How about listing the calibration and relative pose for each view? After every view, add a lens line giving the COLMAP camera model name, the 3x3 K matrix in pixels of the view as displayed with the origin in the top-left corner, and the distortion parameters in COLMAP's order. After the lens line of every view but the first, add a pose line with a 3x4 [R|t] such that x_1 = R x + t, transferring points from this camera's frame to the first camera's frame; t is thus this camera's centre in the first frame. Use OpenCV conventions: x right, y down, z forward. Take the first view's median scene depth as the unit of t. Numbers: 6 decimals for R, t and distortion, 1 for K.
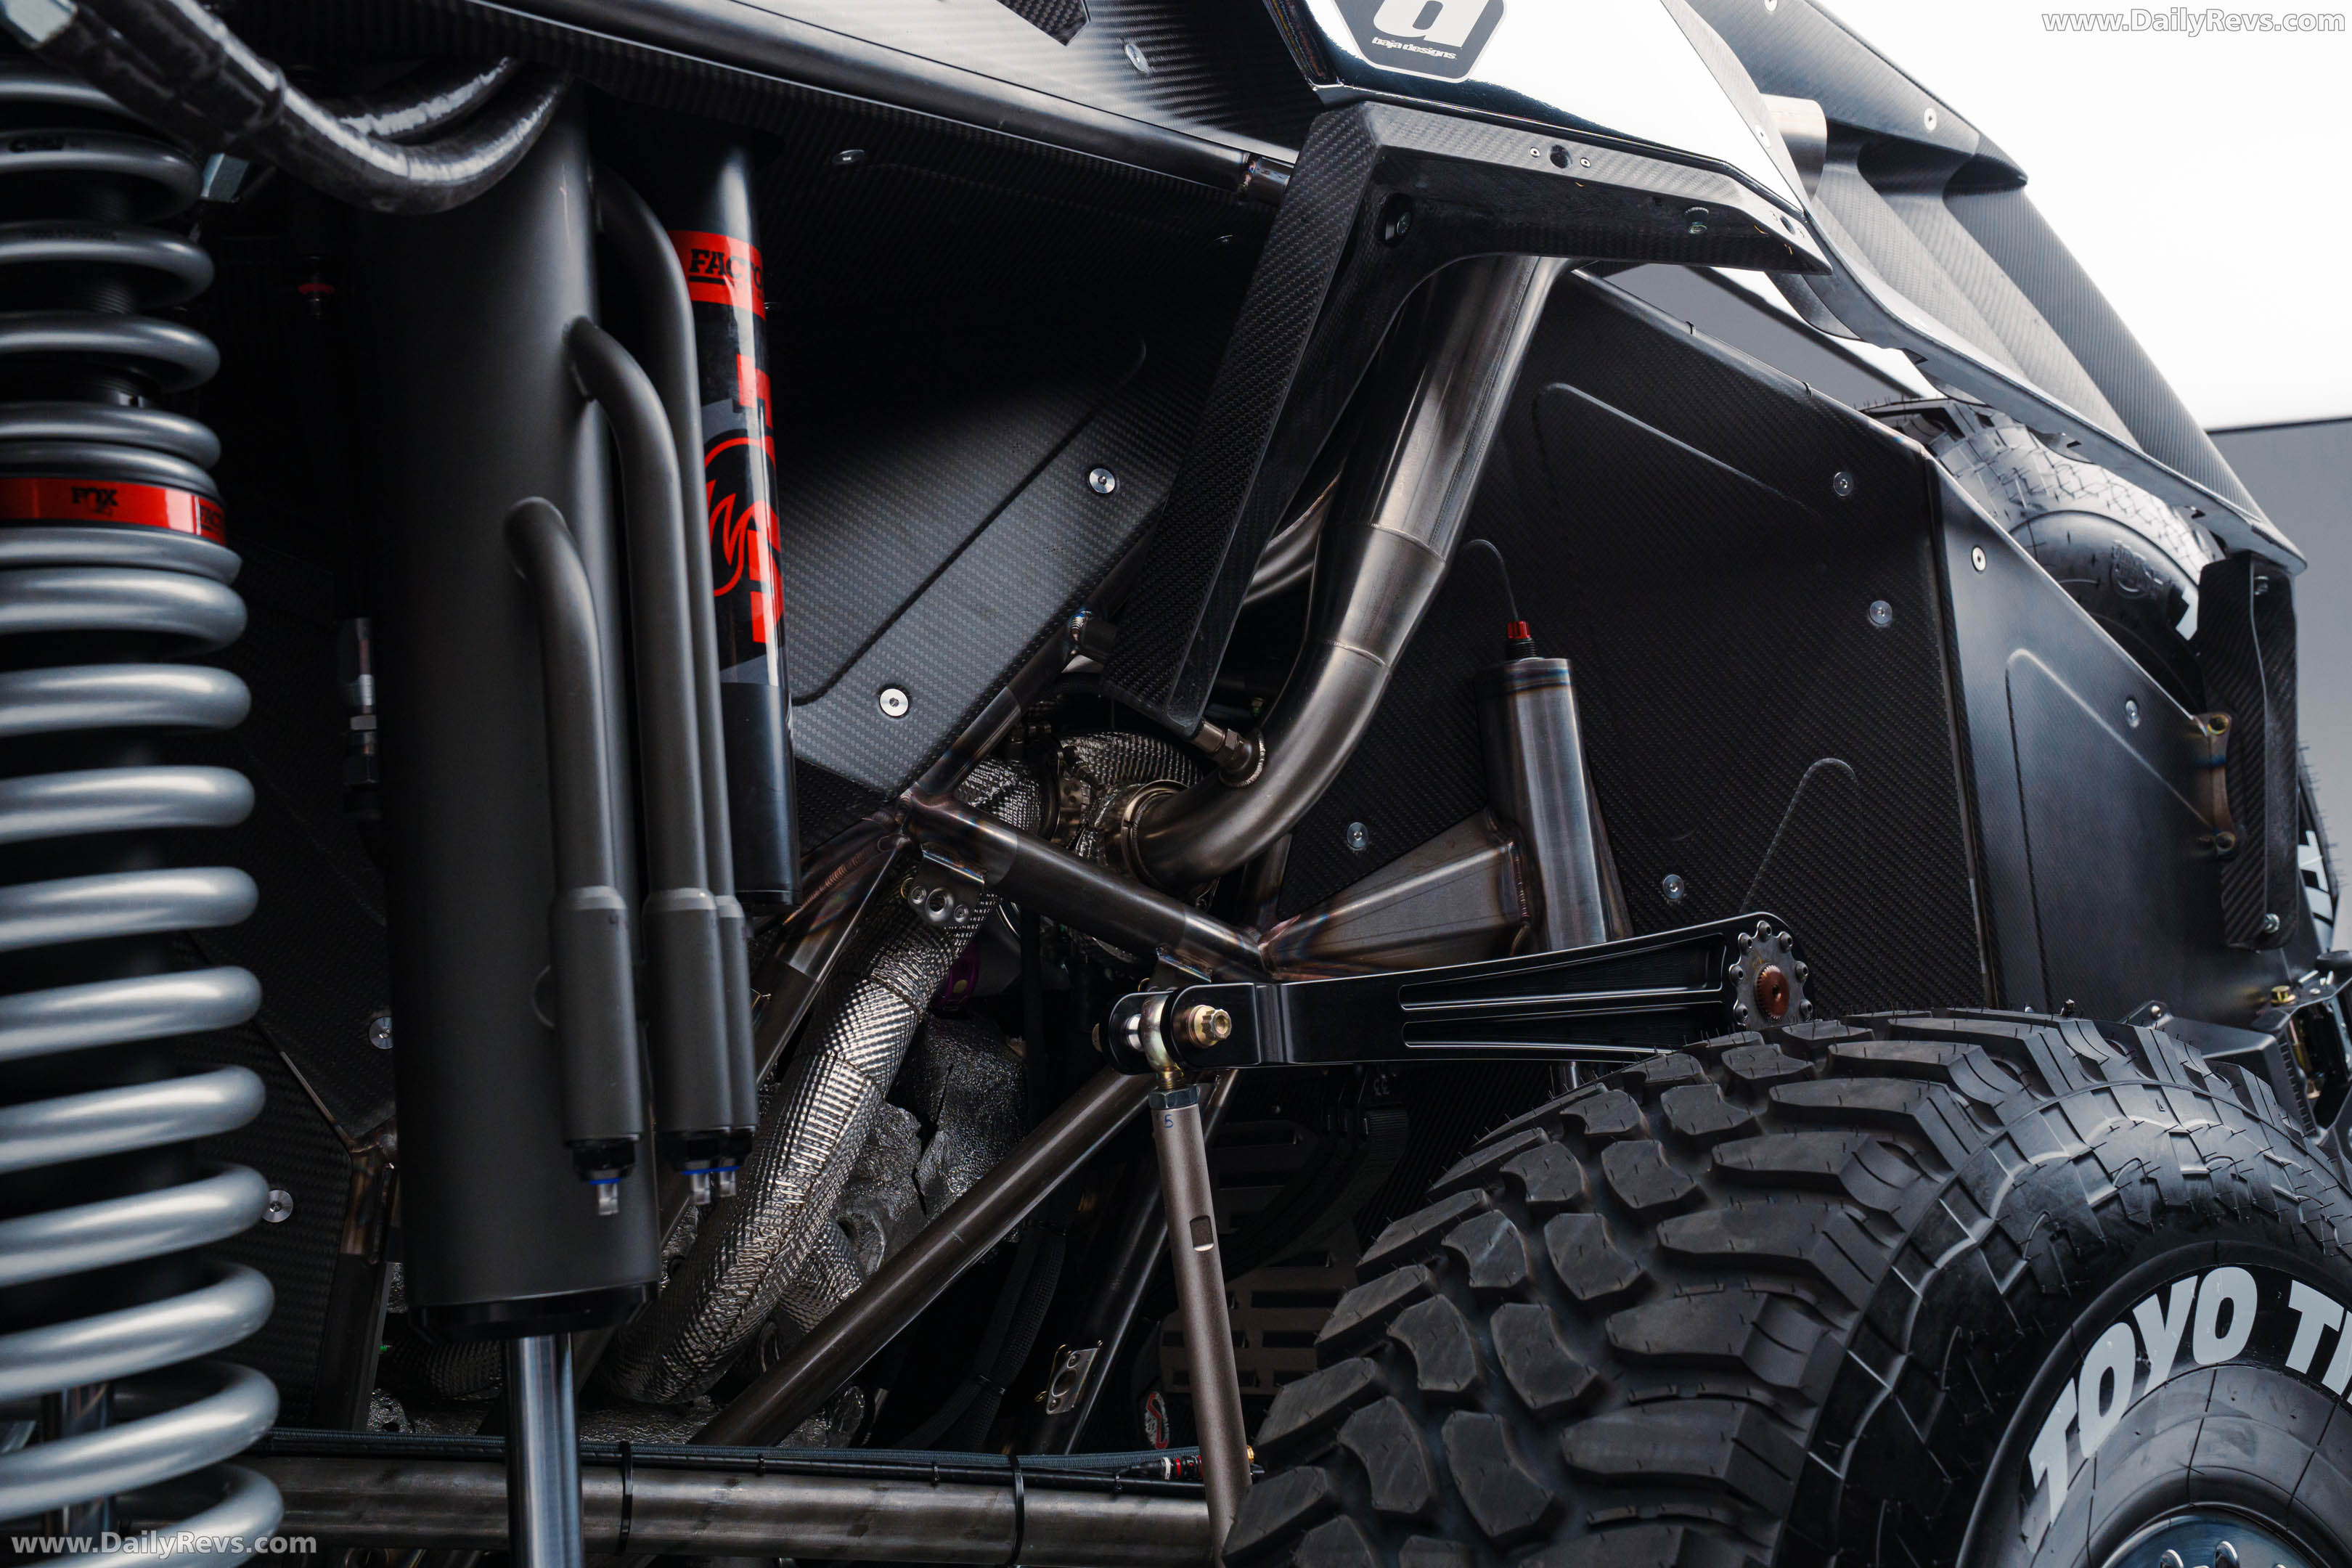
lens RADIAL K [[2708.2, 0, 1176.1], [0, 2708.2, 777.4], [0, 0, 1]] dist [0.098407, 0.000000]
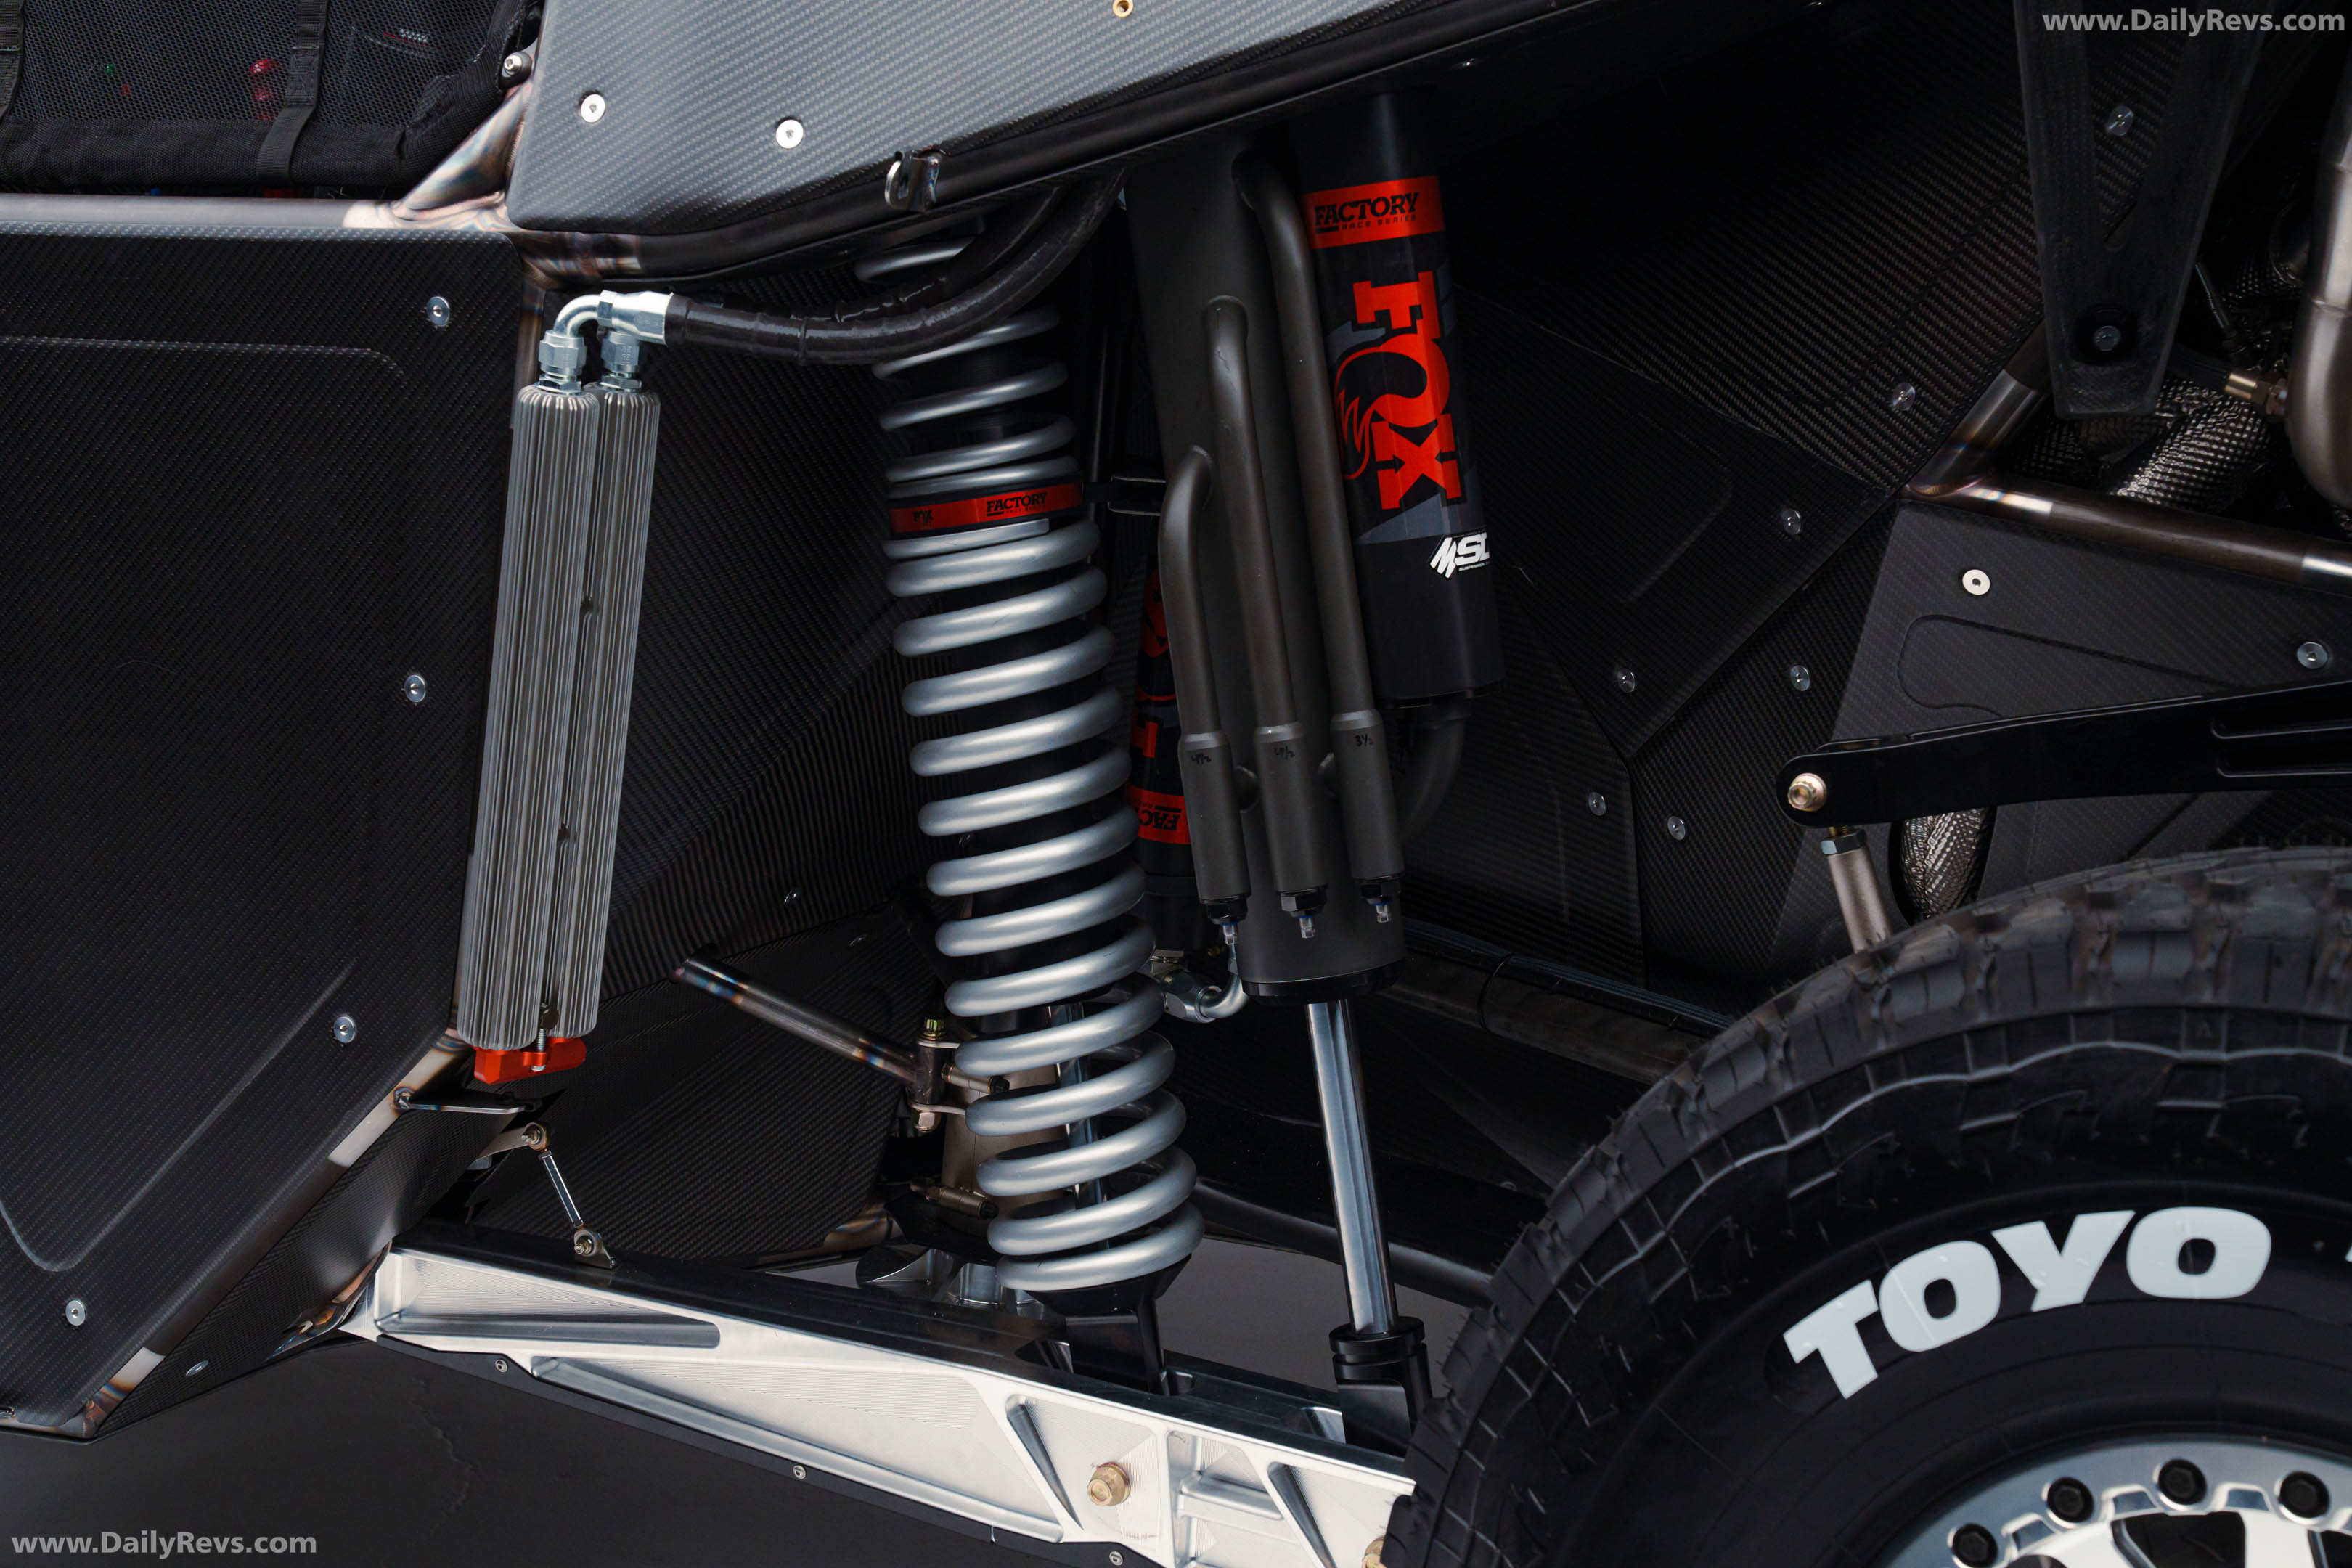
lens RADIAL K [[4491.3, 0, 1161.8], [0, 4491.3, 761.3], [0, 0, 1]] dist [0.351292, 0.000000]
pose [[0.285727, 0.137191, -0.948440, 1.698957], [0.234435, 0.949622, 0.207988, -0.370537], [0.929193, -0.281775, 0.239171, 0.314578]]
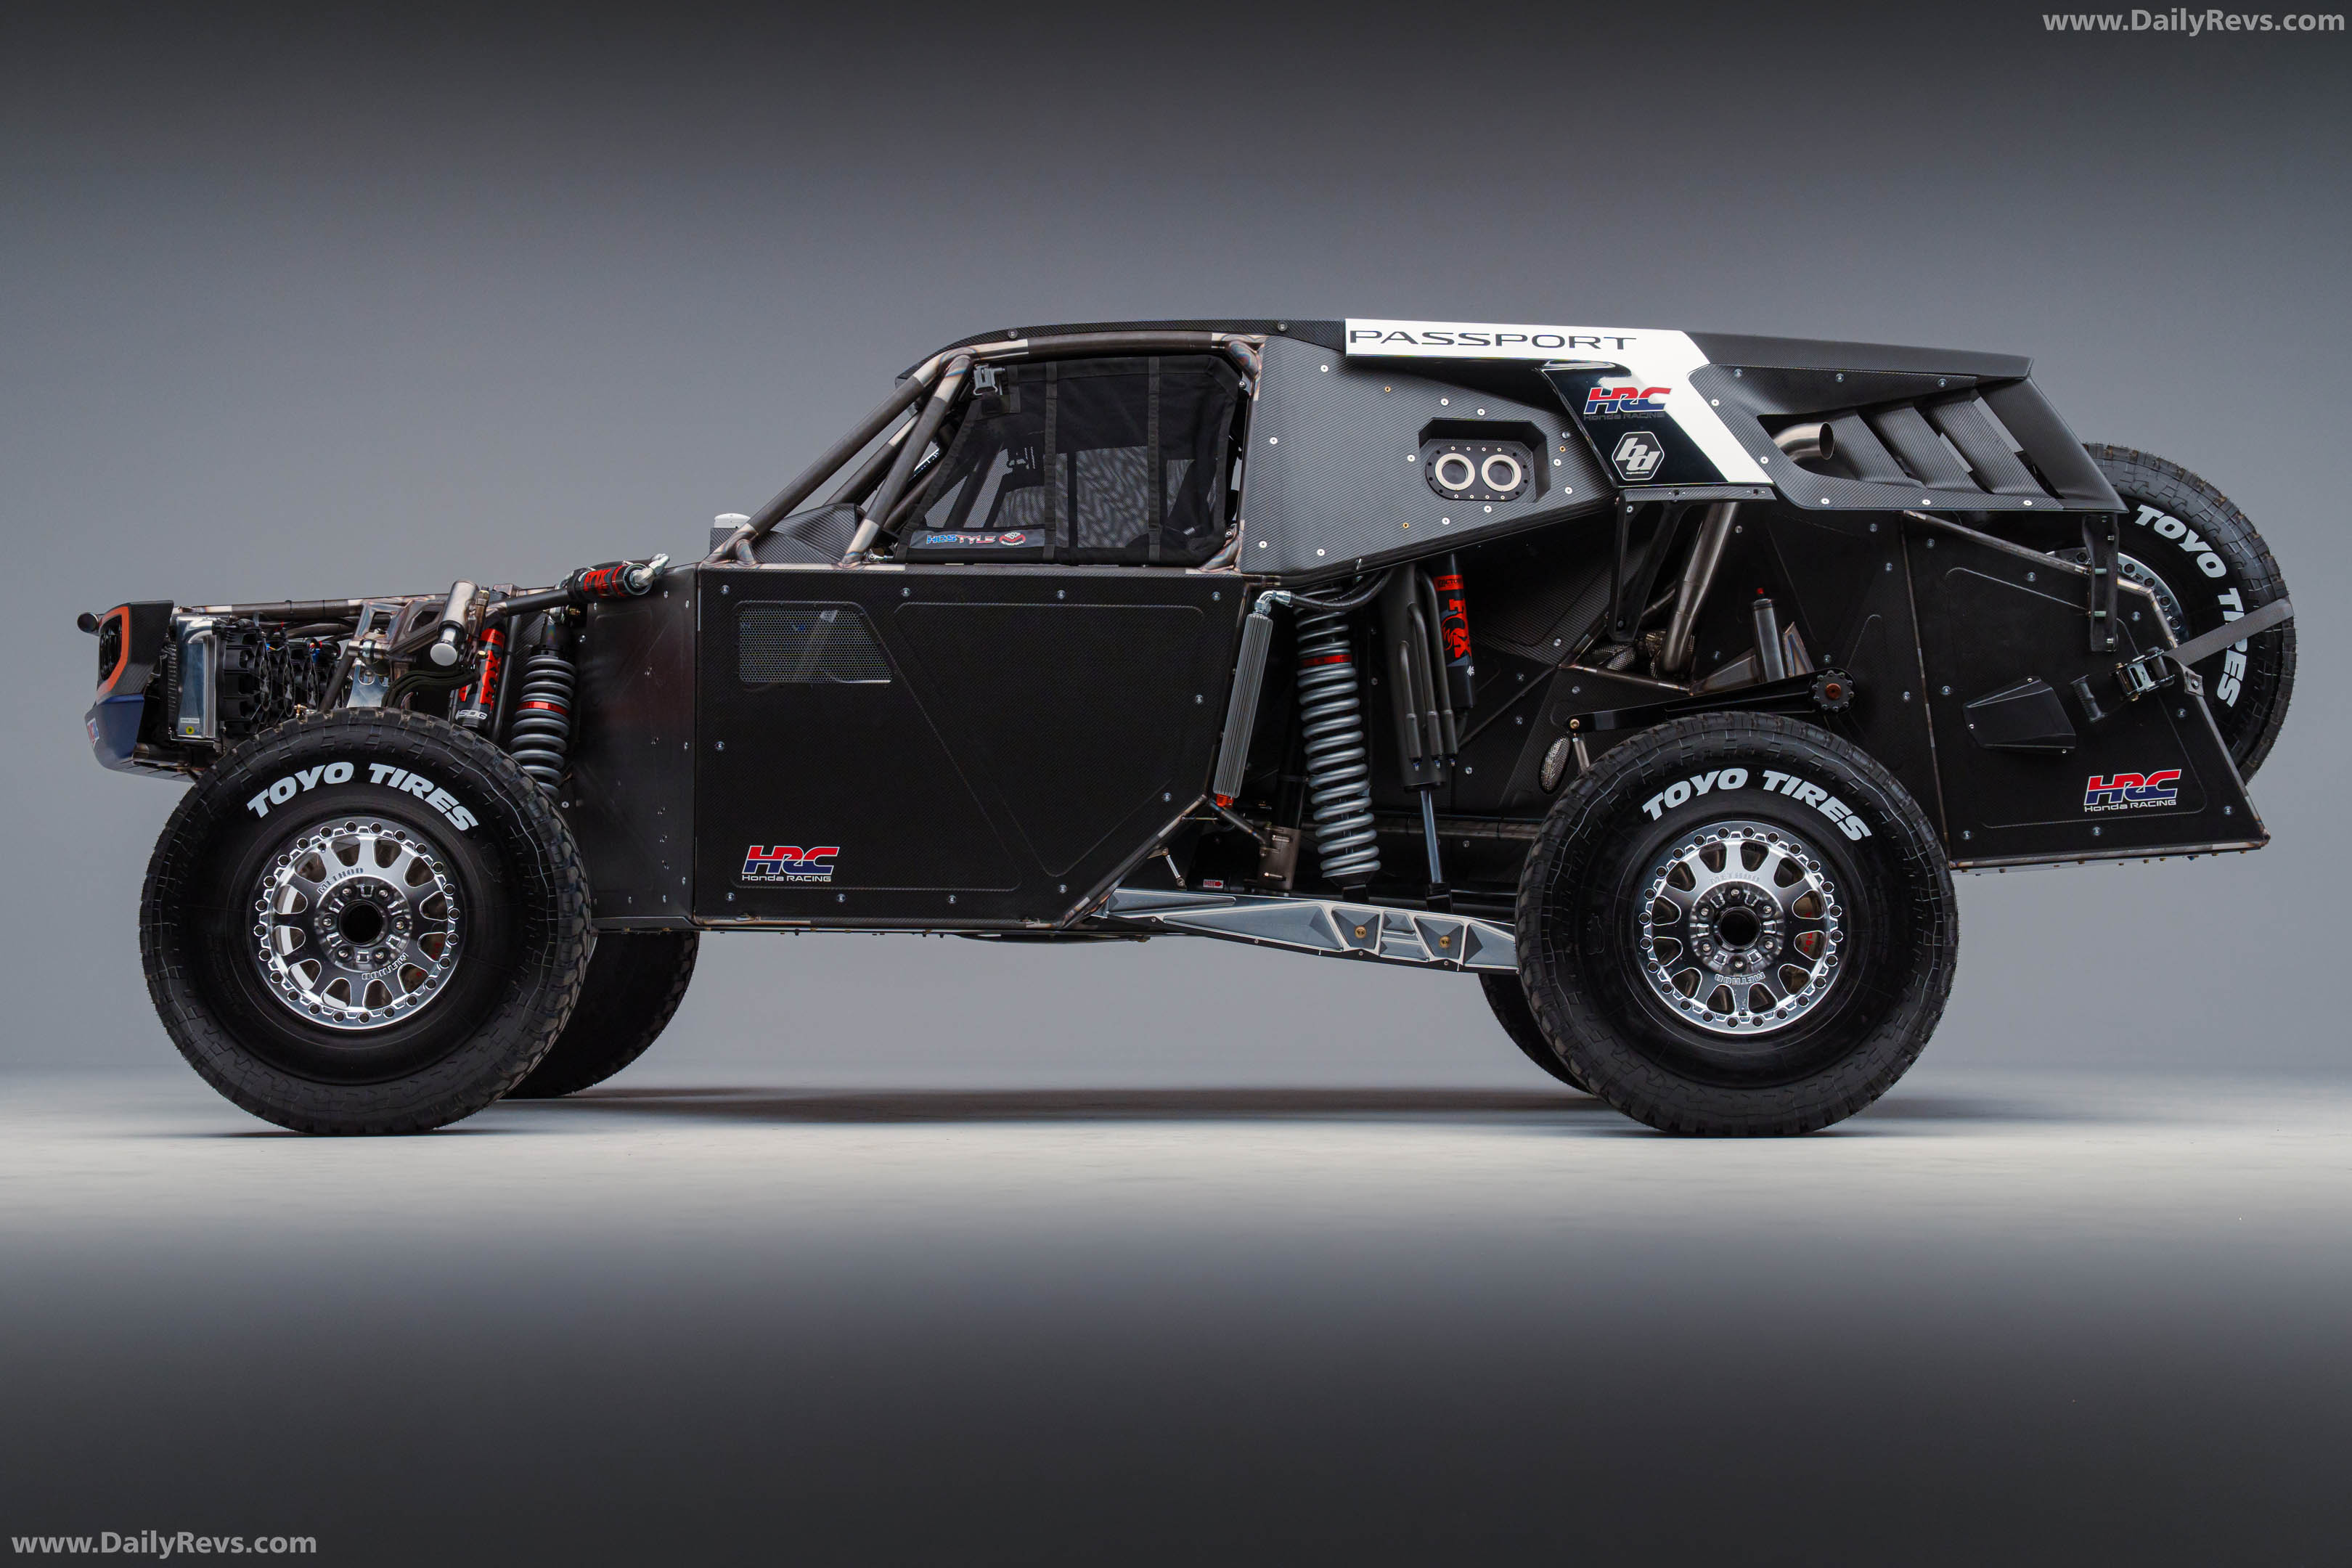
lens RADIAL K [[4657.9, 0, 1165.6], [0, 4657.9, 790.8], [0, 0, 1]] dist [0.330031, 0.000000]
pose [[0.699478, -0.027065, -0.714142, 5.109810], [0.148869, 0.982879, 0.108563, -0.749251], [0.698977, -0.182251, 0.691532, -4.899699]]
